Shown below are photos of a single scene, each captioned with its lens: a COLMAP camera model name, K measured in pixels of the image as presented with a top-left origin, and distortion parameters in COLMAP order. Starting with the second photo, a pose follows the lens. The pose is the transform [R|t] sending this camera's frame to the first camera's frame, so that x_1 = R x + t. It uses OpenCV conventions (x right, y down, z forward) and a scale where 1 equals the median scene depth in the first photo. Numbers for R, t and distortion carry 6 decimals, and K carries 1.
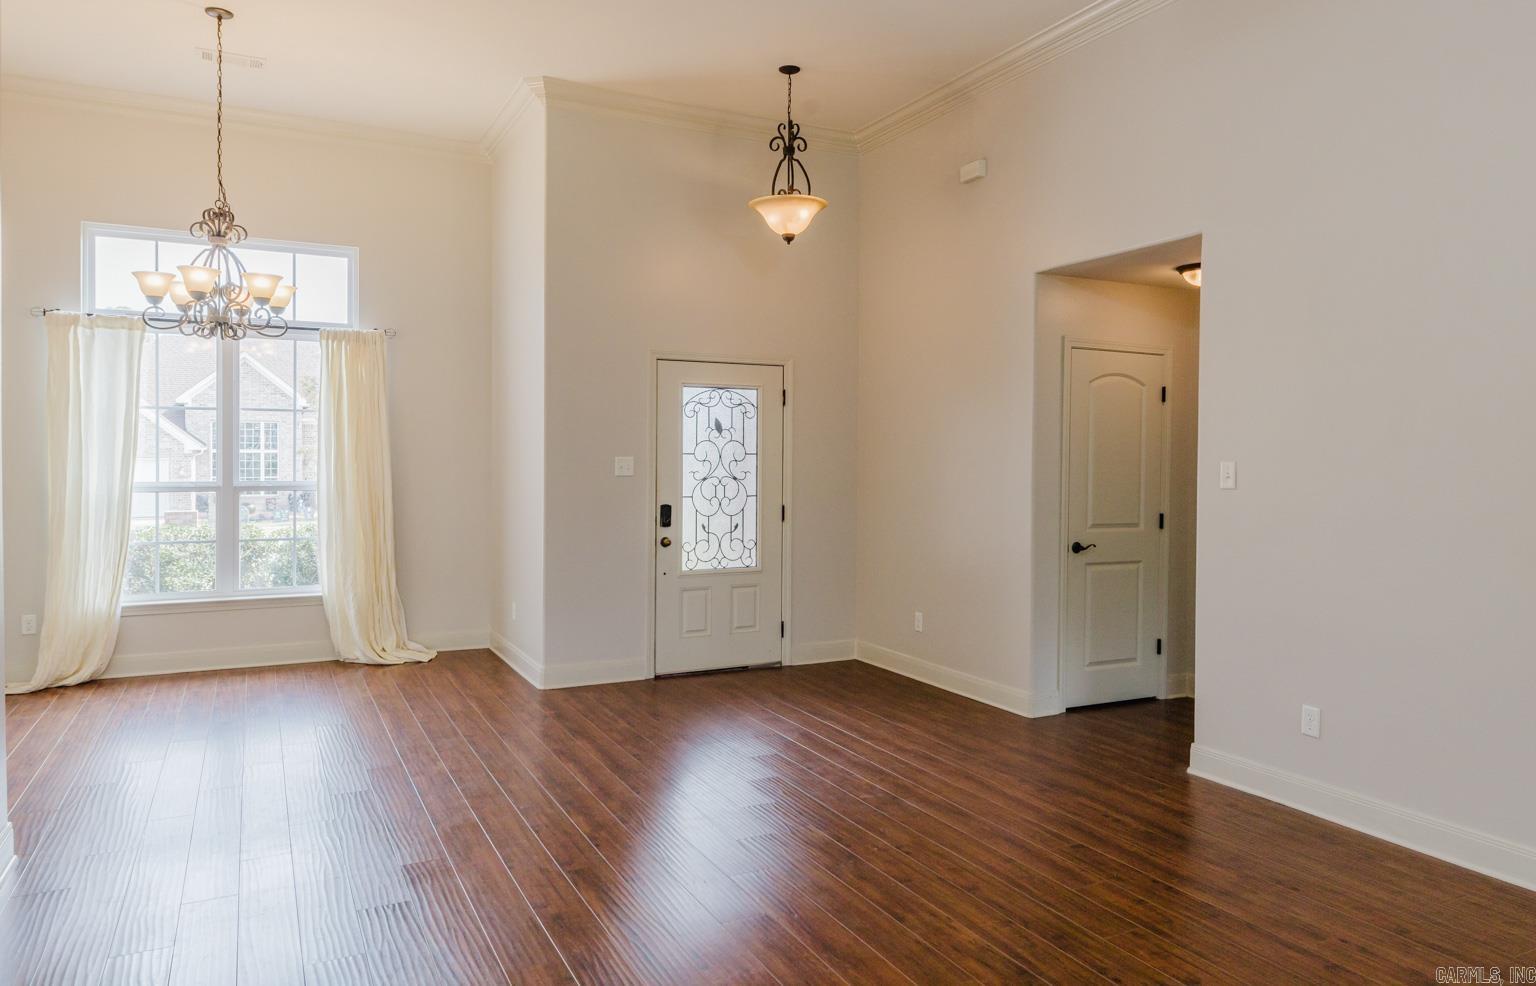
lens RADIAL K [[1029.0, 0, 802.9], [0, 1029.0, 468.4], [0, 0, 1]] dist [0.005743, -0.007552]
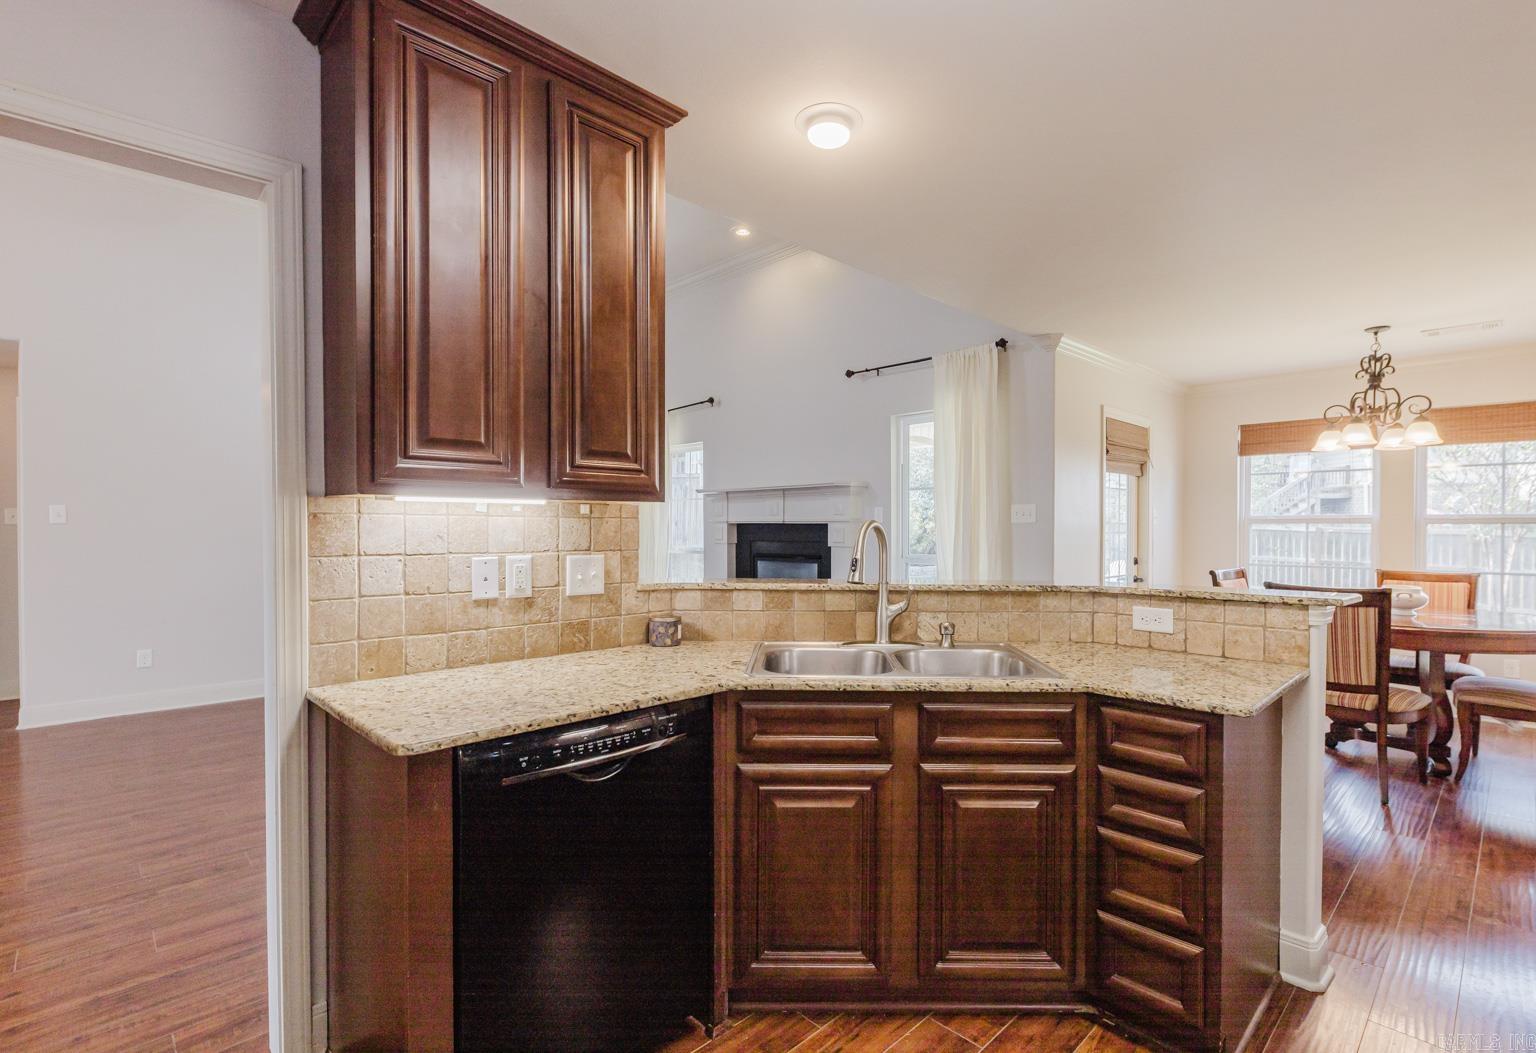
lens RADIAL K [[716.9, 0, 797.2], [0, 716.9, 534.9], [0, 0, 1]] dist [0.006293, -0.001693]
pose [[-0.283506, -0.017283, 0.958815, -0.587464], [0.010014, 0.999730, 0.020982, 0.016881], [-0.958918, 0.015550, -0.283256, 0.186596]]
